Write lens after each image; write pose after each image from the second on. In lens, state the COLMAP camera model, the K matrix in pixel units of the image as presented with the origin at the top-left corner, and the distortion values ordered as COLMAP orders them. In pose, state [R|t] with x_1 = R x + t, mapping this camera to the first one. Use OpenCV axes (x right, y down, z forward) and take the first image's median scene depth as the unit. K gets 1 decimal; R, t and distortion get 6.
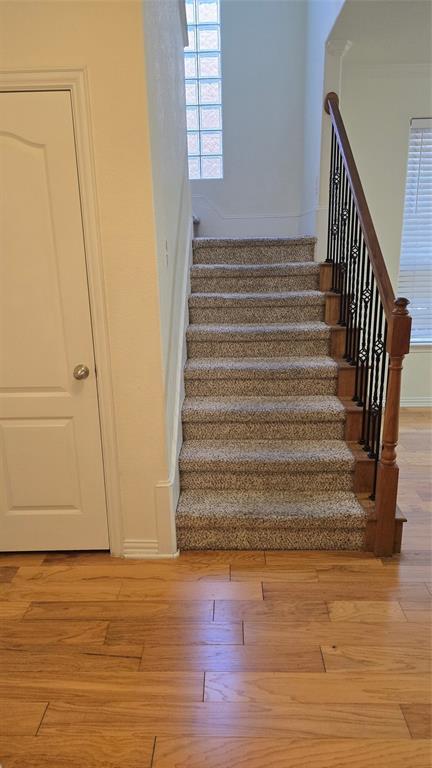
lens RADIAL K [[514.8, 0, 216.0], [0, 514.8, 384.0], [0, 0, 1]] dist [0.086659, -0.083624]
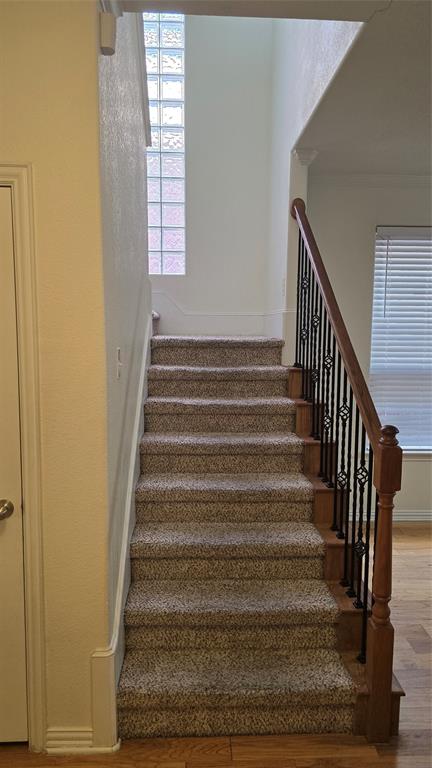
lens RADIAL K [[533.2, 0, 216.0], [0, 533.2, 384.0], [0, 0, 1]] dist [0.100214, -0.091237]
pose [[0.996955, 0.019291, 0.075561, -0.000611], [-0.007140, 0.987431, -0.157887, -0.066909], [-0.077657, 0.156867, 0.984562, 0.095542]]
